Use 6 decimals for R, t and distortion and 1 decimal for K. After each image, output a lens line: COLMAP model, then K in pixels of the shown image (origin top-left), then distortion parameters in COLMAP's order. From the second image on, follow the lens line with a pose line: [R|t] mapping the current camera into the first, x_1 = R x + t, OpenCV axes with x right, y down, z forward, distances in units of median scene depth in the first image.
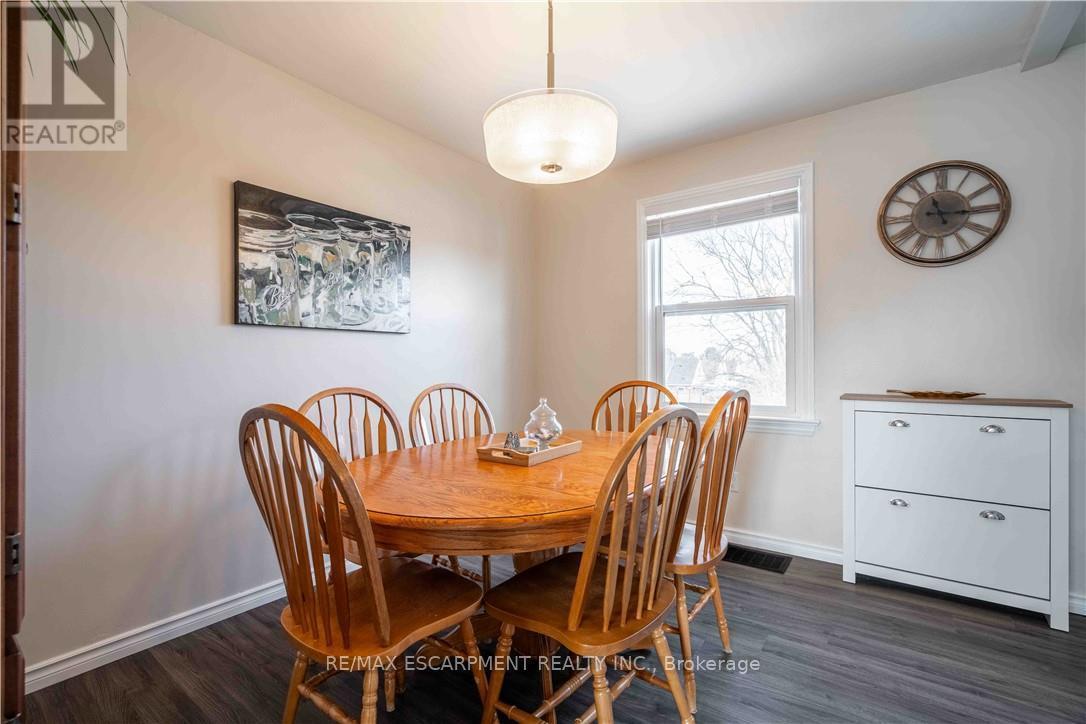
lens RADIAL K [[498.5, 0, 543.0], [0, 498.5, 362.0], [0, 0, 1]] dist [0.000055, -0.000163]
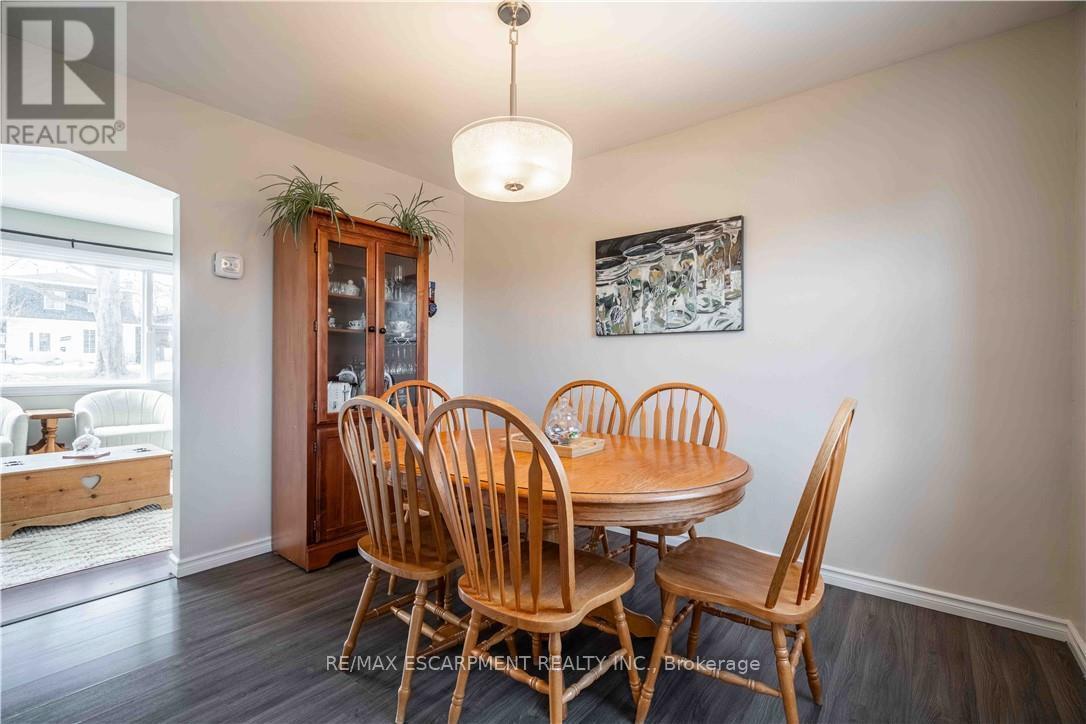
lens RADIAL K [[498.5, 0, 543.0], [0, 498.5, 362.0], [0, 0, 1]] dist [0.000055, -0.000163]
pose [[-0.027390, -0.006239, -0.999605, 0.787736], [-0.001532, 0.999980, -0.006199, 0.010440], [0.999624, 0.001361, -0.027399, 0.769662]]
